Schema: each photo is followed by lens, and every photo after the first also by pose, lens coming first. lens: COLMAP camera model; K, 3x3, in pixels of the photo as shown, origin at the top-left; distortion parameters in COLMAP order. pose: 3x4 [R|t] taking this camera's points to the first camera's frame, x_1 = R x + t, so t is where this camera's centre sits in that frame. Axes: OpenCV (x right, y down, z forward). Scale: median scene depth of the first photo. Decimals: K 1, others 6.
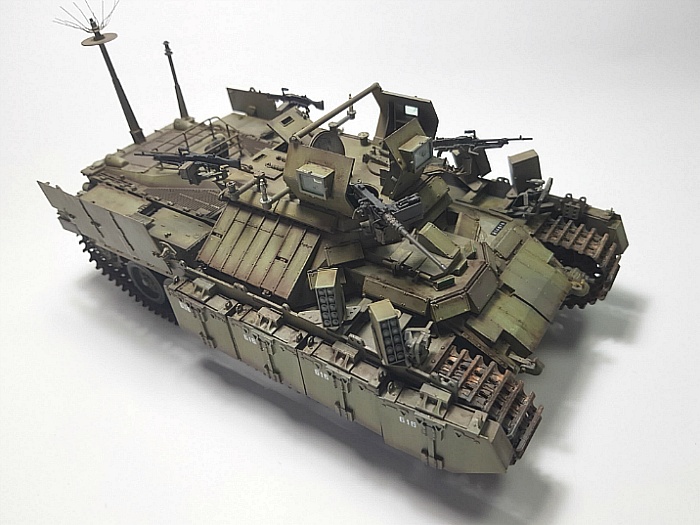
lens RADIAL K [[553.5, 0, 371.4], [0, 553.5, 264.8], [0, 0, 1]] dist [0.120708, -0.296739]
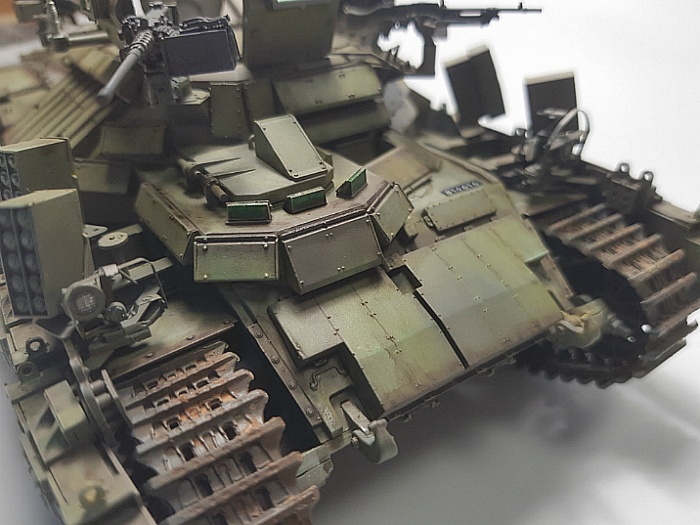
lens RADIAL K [[553.5, 0, 371.4], [0, 553.5, 264.8], [0, 0, 1]] dist [0.120708, -0.296739]
pose [[0.930932, 0.239587, -0.275614, 0.347022], [-0.269002, 0.960306, -0.073821, 0.076481], [0.246987, 0.142863, 0.958430, 0.525417]]
